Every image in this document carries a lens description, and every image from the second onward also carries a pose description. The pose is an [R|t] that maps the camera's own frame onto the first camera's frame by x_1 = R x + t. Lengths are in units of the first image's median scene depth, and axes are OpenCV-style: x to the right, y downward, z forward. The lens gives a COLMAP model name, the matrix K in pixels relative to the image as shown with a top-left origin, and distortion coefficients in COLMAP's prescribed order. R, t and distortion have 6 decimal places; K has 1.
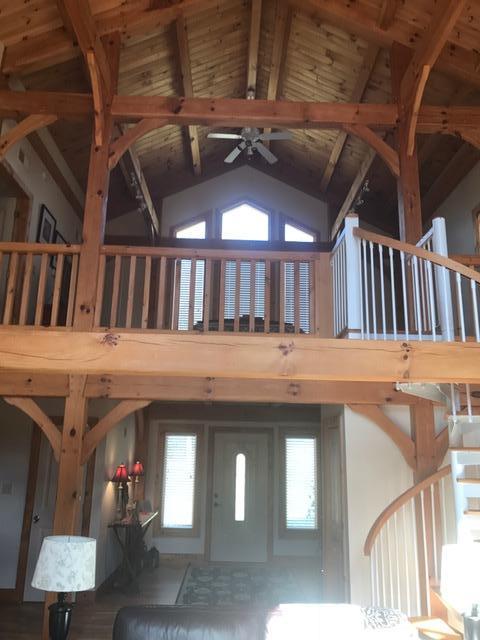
lens RADIAL K [[515.5, 0, 238.6], [0, 515.5, 317.5], [0, 0, 1]] dist [0.007371, -0.033382]
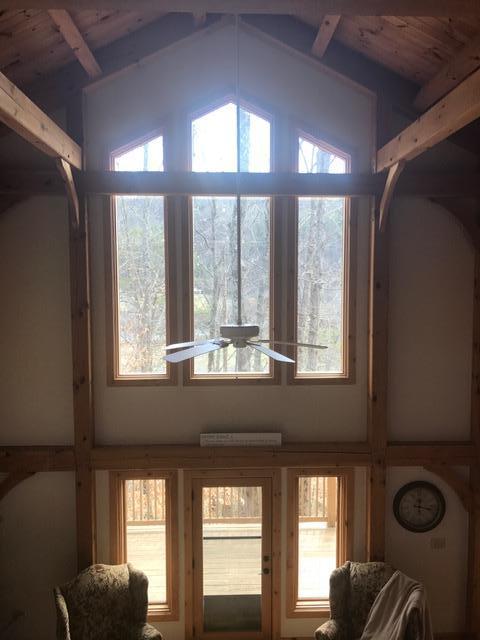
lens RADIAL K [[515.5, 0, 239.6], [0, 515.5, 319.5], [0, 0, 1]] dist [0.007371, -0.033382]
pose [[0.998832, -0.025972, 0.040750, -0.012935], [0.011873, 0.949338, 0.314033, -0.340860], [-0.046842, -0.313182, 0.948537, 0.750750]]
